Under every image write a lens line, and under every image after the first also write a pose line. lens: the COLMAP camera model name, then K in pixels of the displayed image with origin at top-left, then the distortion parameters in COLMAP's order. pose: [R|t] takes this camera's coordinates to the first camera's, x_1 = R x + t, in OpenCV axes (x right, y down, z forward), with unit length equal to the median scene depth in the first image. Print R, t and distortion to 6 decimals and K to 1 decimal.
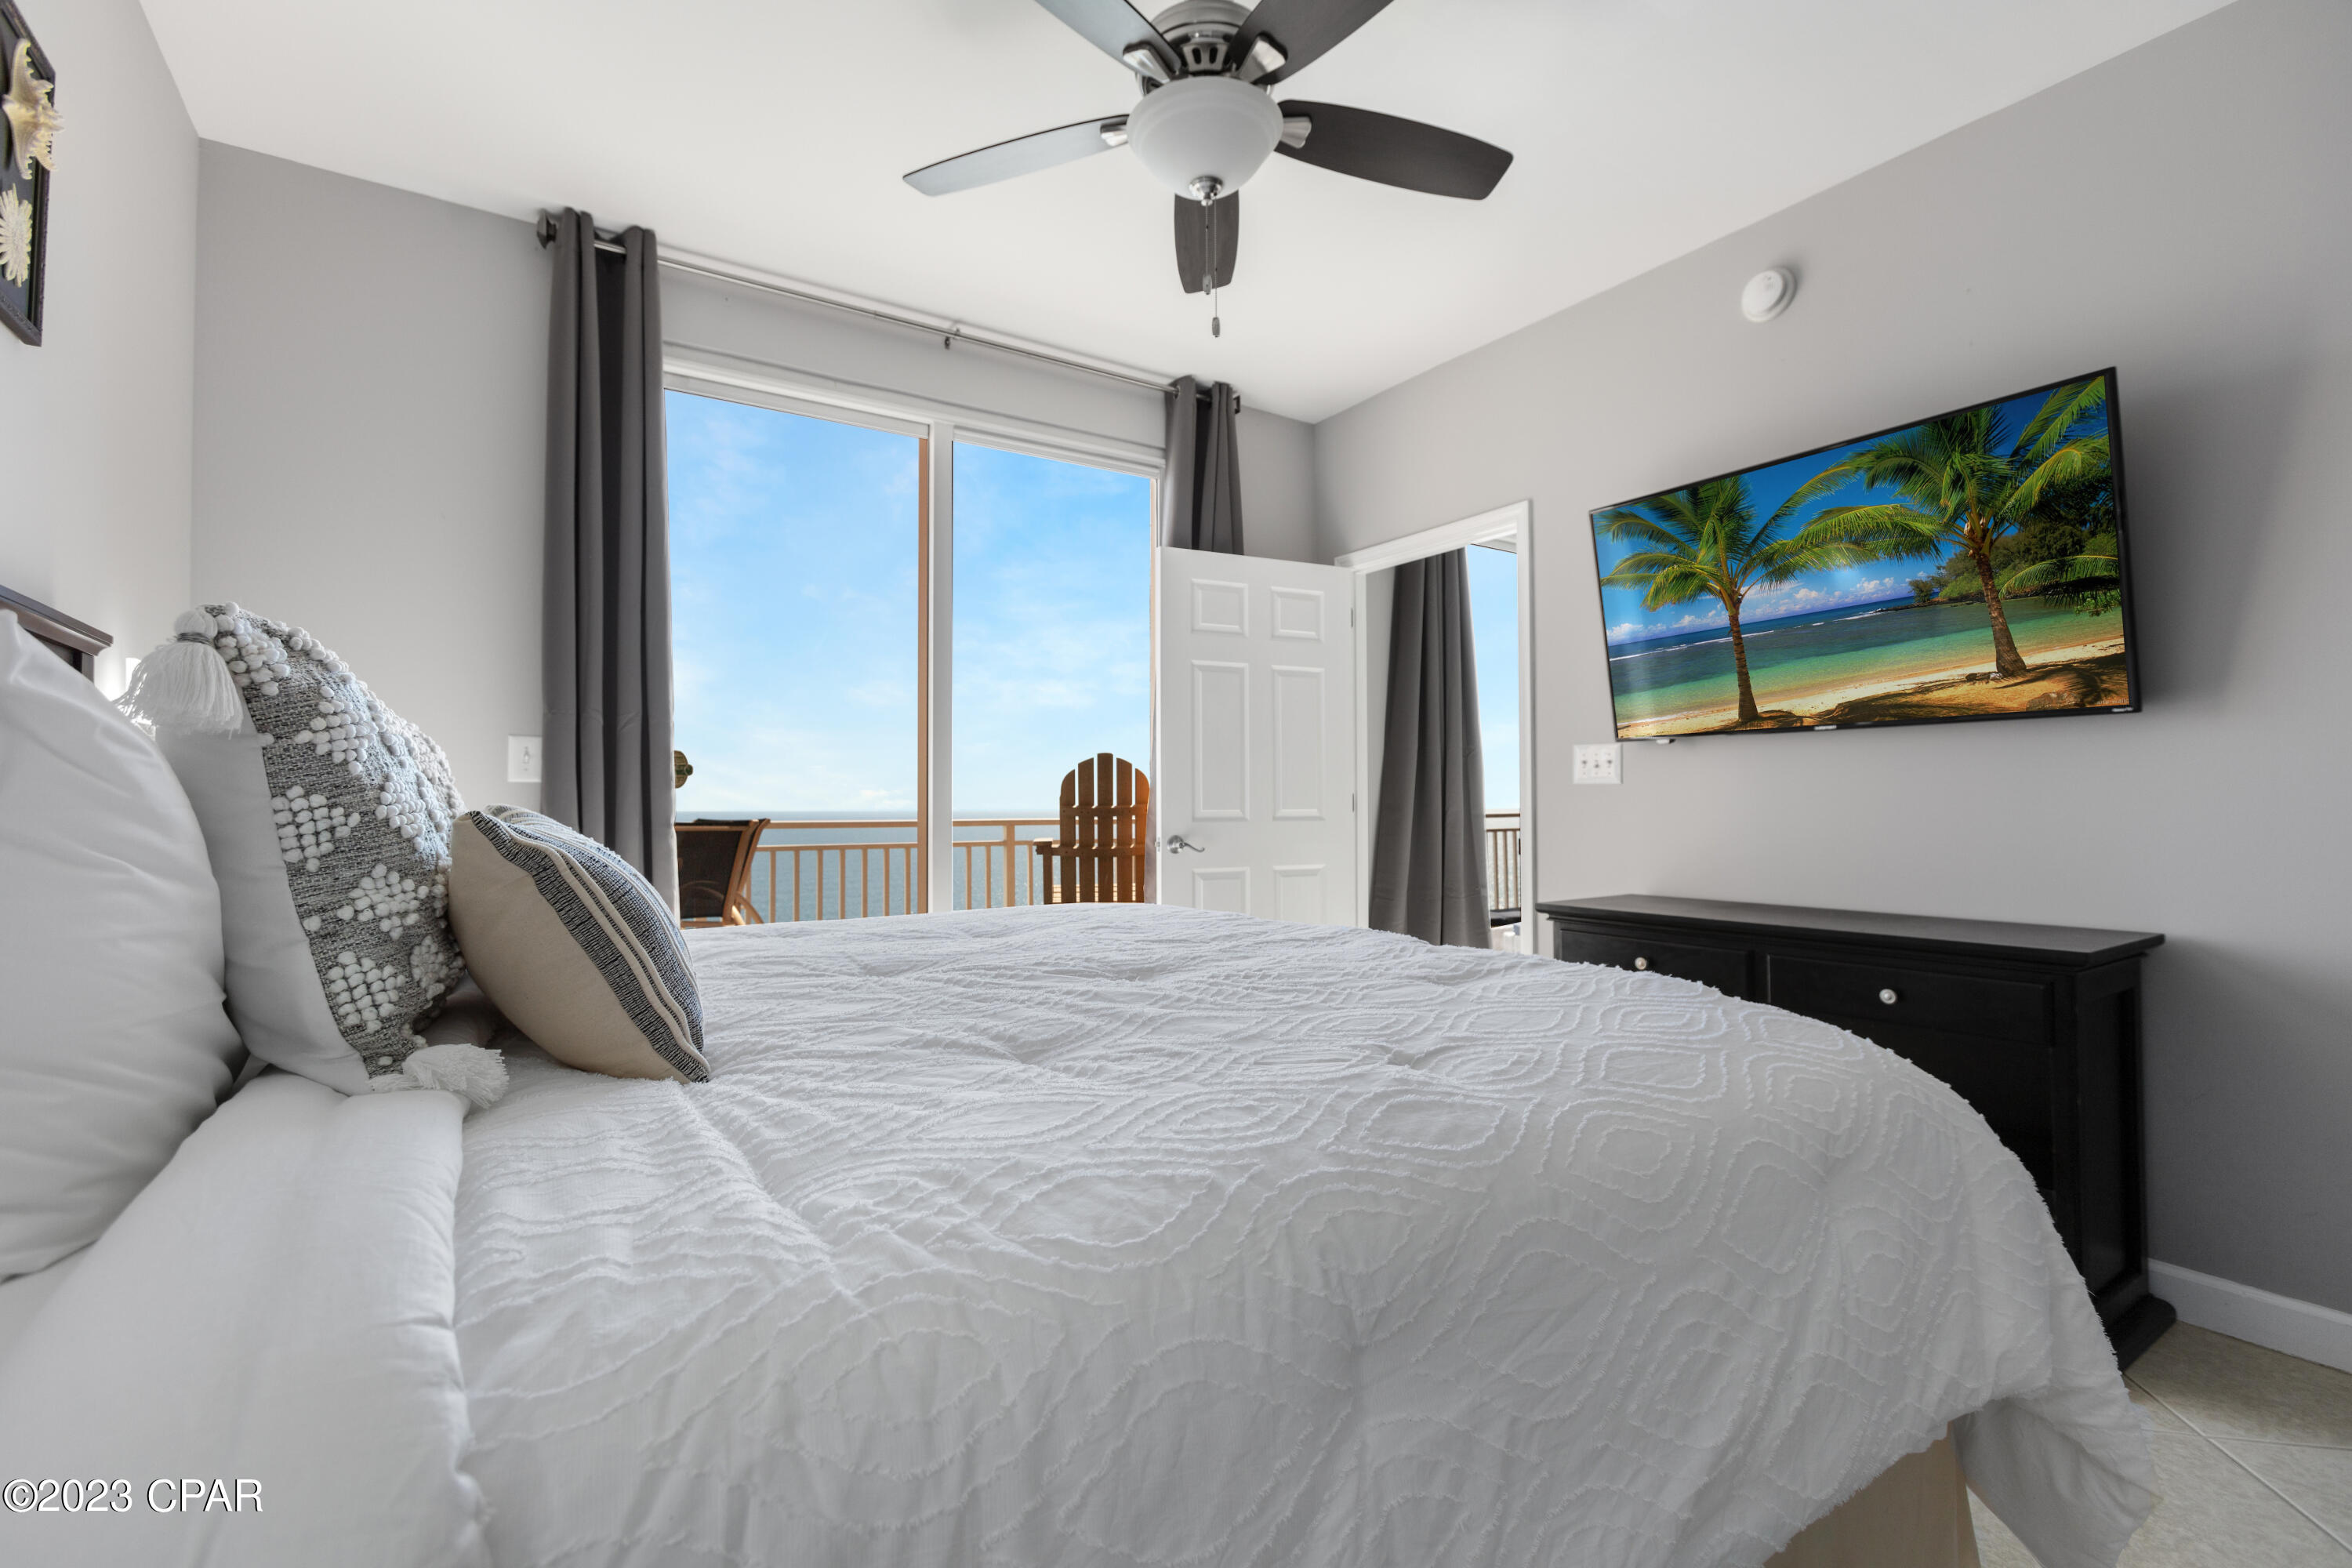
lens RADIAL K [[1065.4, 0, 1175.9], [0, 1065.4, 789.0], [0, 0, 1]] dist [-0.013351, 0.014086]
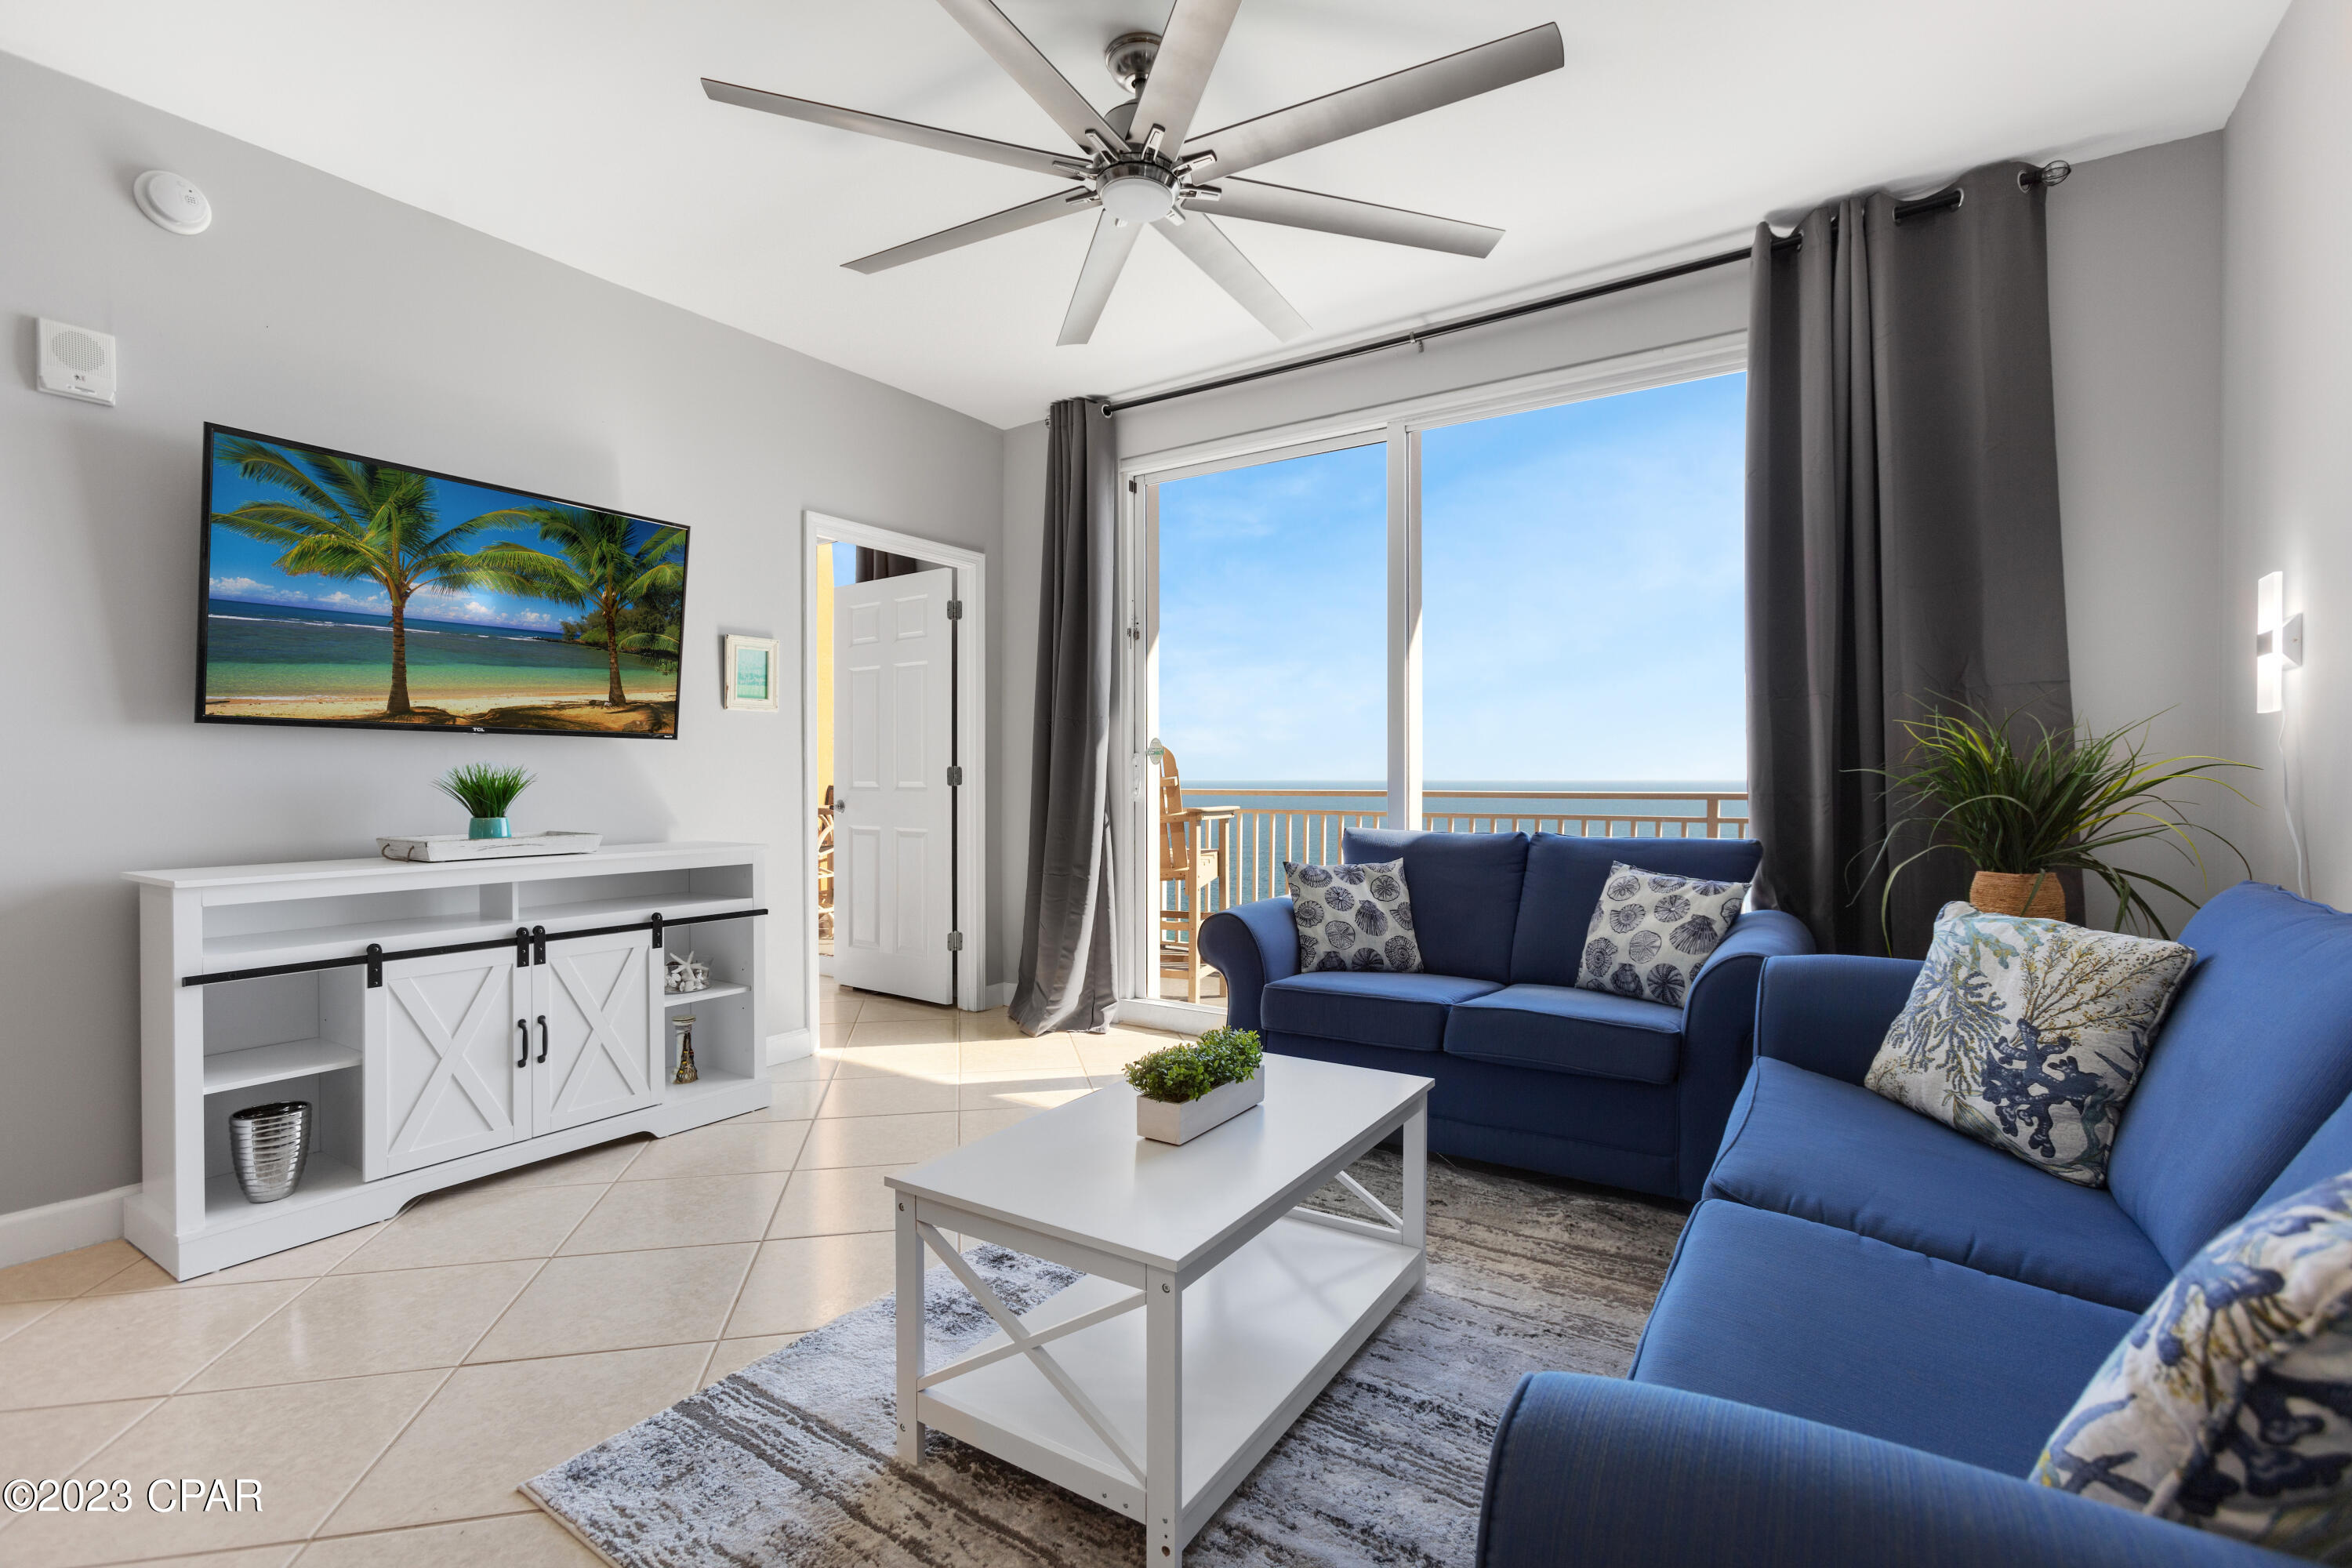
lens RADIAL K [[1065.4, 0, 1175.9], [0, 1065.4, 789.0], [0, 0, 1]] dist [-0.013351, 0.014086]
pose [[-0.398689, 0.027600, 0.916671, -0.764069], [0.012567, 0.999618, -0.024632, 0.046747], [-0.917000, 0.001699, -0.398883, 0.819989]]
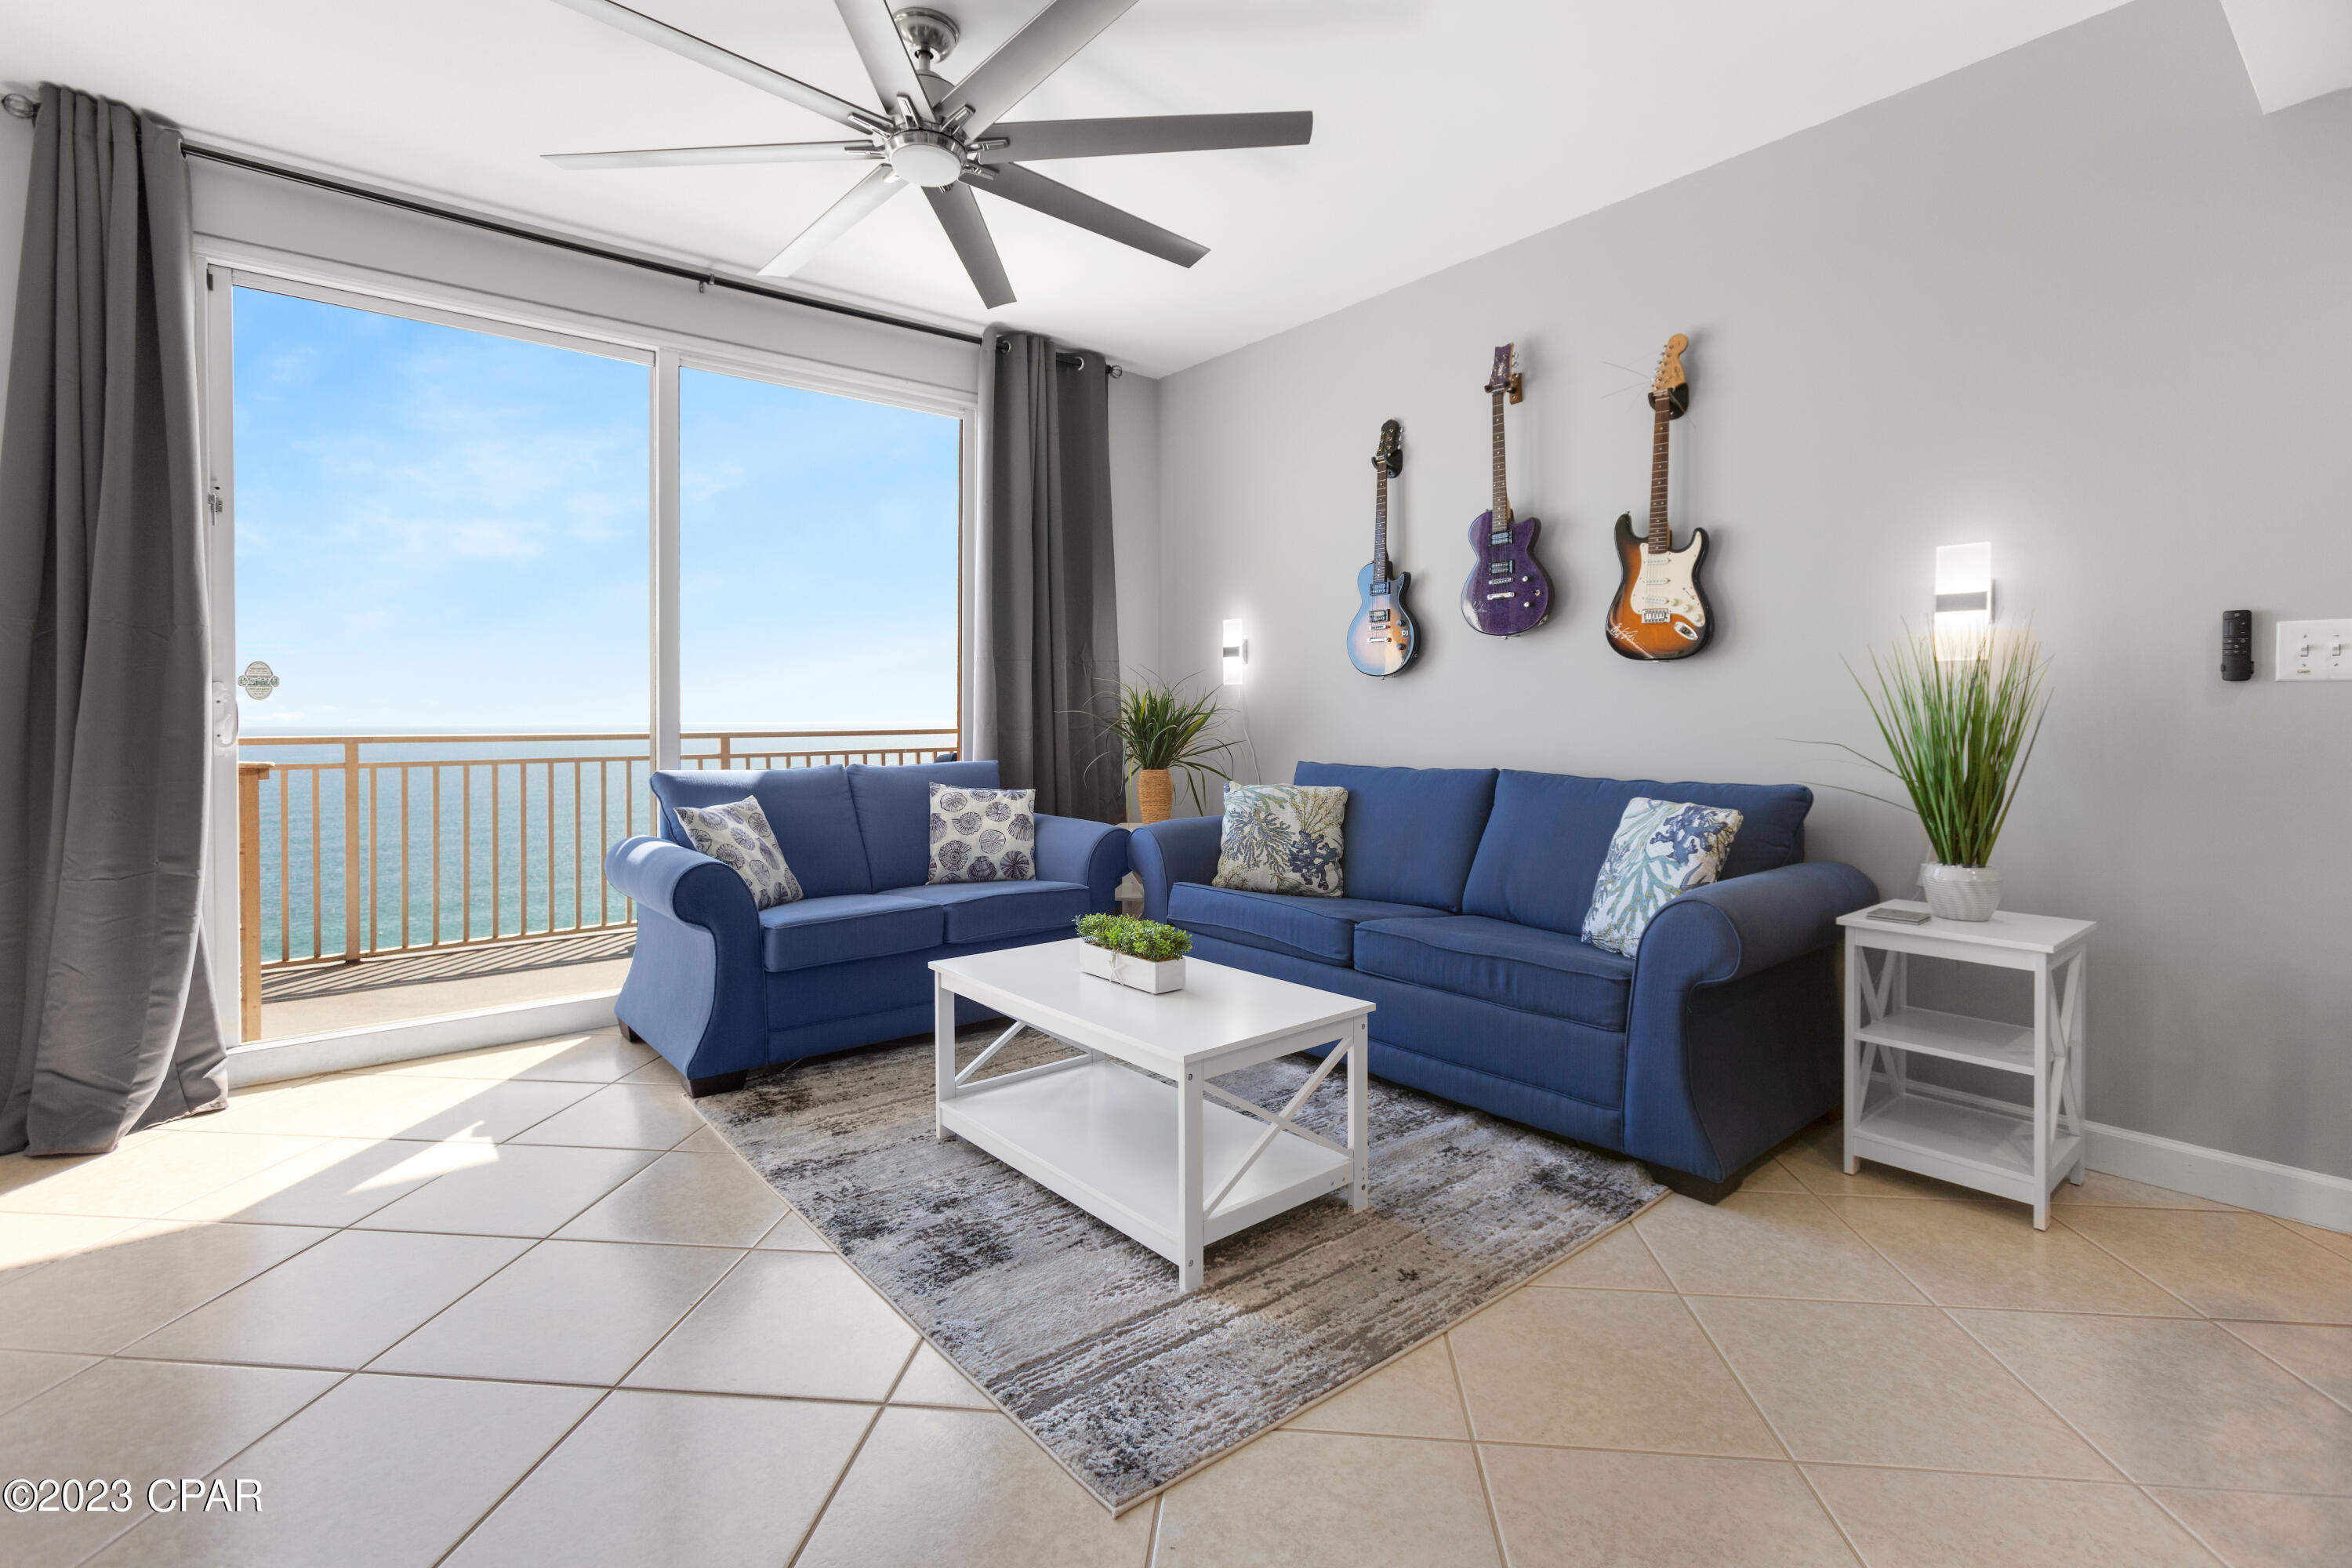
lens RADIAL K [[1075.0, 0, 1185.7], [0, 1075.0, 722.1], [0, 0, 1]] dist [-0.027111, 0.011353]
pose [[-0.991951, 0.040463, -0.119980, -0.009495], [0.040126, 0.999181, 0.005227, 0.024463], [0.120093, 0.000371, -0.992763, 1.481081]]
